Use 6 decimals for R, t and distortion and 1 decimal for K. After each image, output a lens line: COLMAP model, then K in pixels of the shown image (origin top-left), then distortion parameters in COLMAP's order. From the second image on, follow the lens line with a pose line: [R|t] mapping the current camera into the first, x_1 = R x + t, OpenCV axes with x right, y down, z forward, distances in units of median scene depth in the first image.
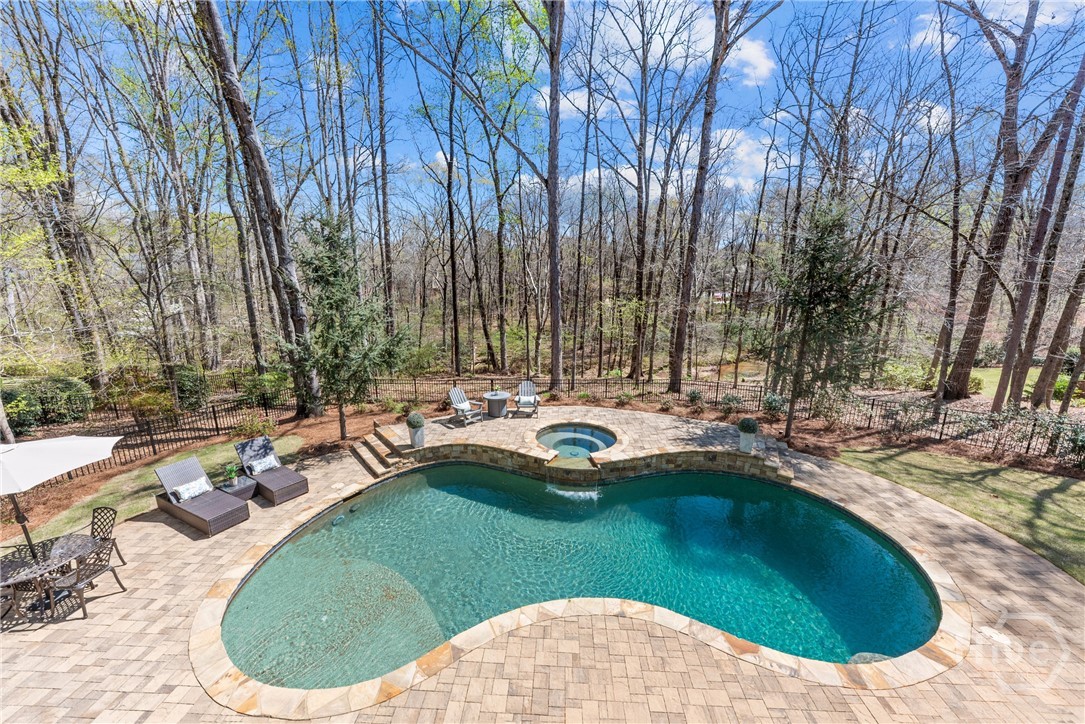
lens RADIAL K [[394.7, 0, 545.1], [0, 394.7, 369.5], [0, 0, 1]] dist [-0.003291, -0.000542]
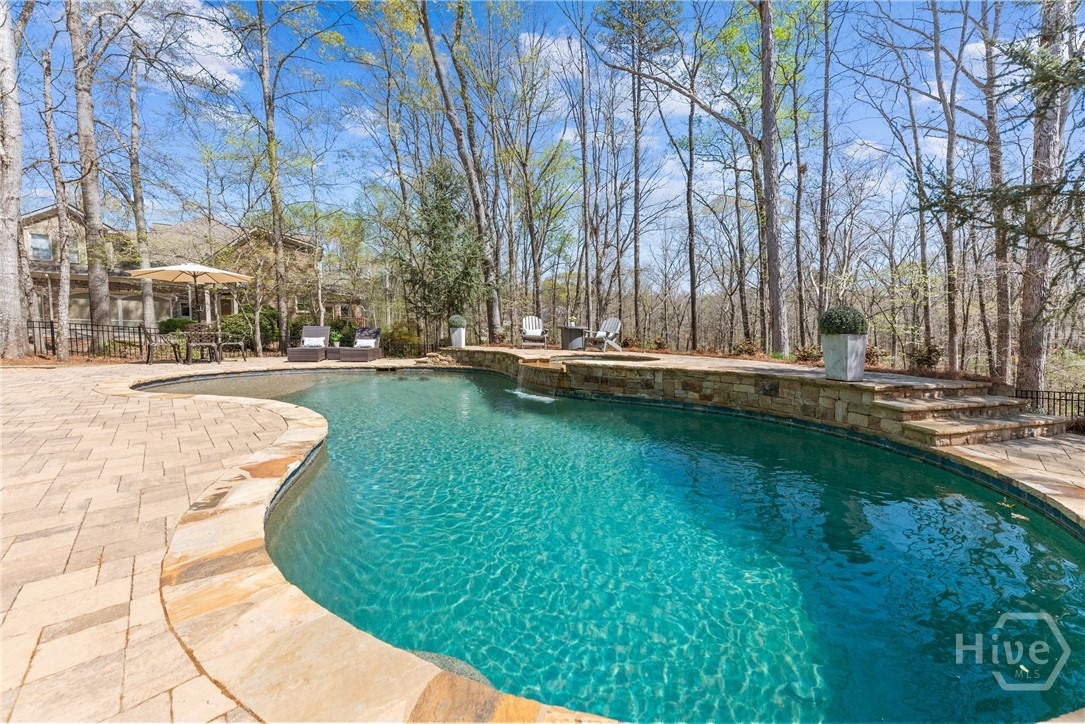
lens RADIAL K [[394.7, 0, 563.4], [0, 394.7, 343.2], [0, 0, 1]] dist [-0.003291, -0.000542]
pose [[0.732645, 0.014044, -0.680466, 0.249248], [-0.155379, 0.976836, -0.147133, 0.122349], [0.662638, 0.213527, 0.717856, 0.179493]]
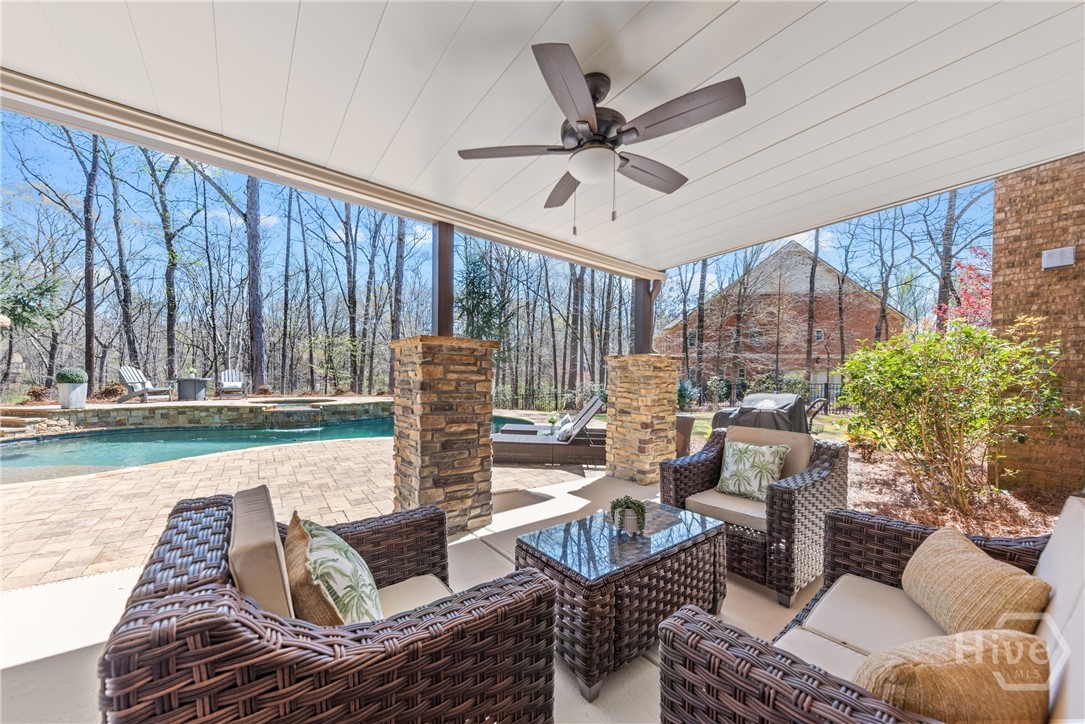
lens RADIAL K [[383.8, 0, 548.8], [0, 383.8, 377.7], [0, 0, 1]] dist [-0.001538, 0.000009]
pose [[0.768006, -0.012788, 0.640315, -0.027060], [0.146818, 0.976691, -0.156589, 0.170992], [-0.623387, 0.214271, 0.751982, -0.111909]]
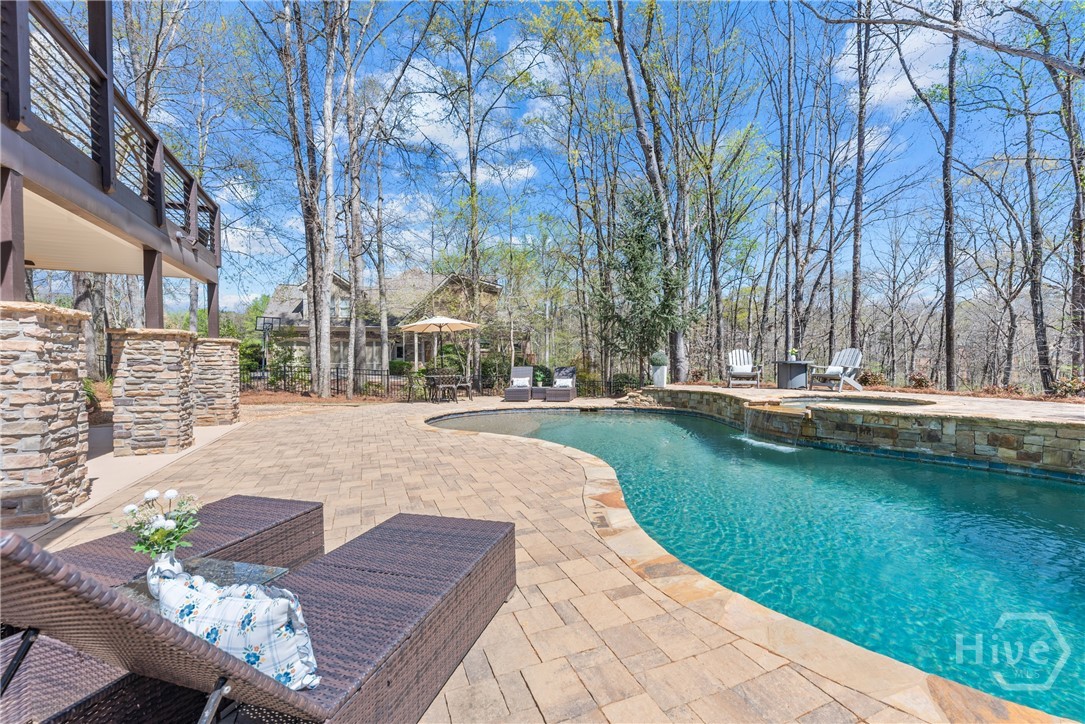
lens RADIAL K [[457.0, 0, 561.5], [0, 457.0, 383.3], [0, 0, 1]] dist [0.002369, -0.002278]
pose [[0.431946, 0.021022, -0.901655, 0.245224], [-0.188089, 0.979846, -0.067261, 0.127541], [0.882069, 0.198644, 0.427194, 0.127854]]
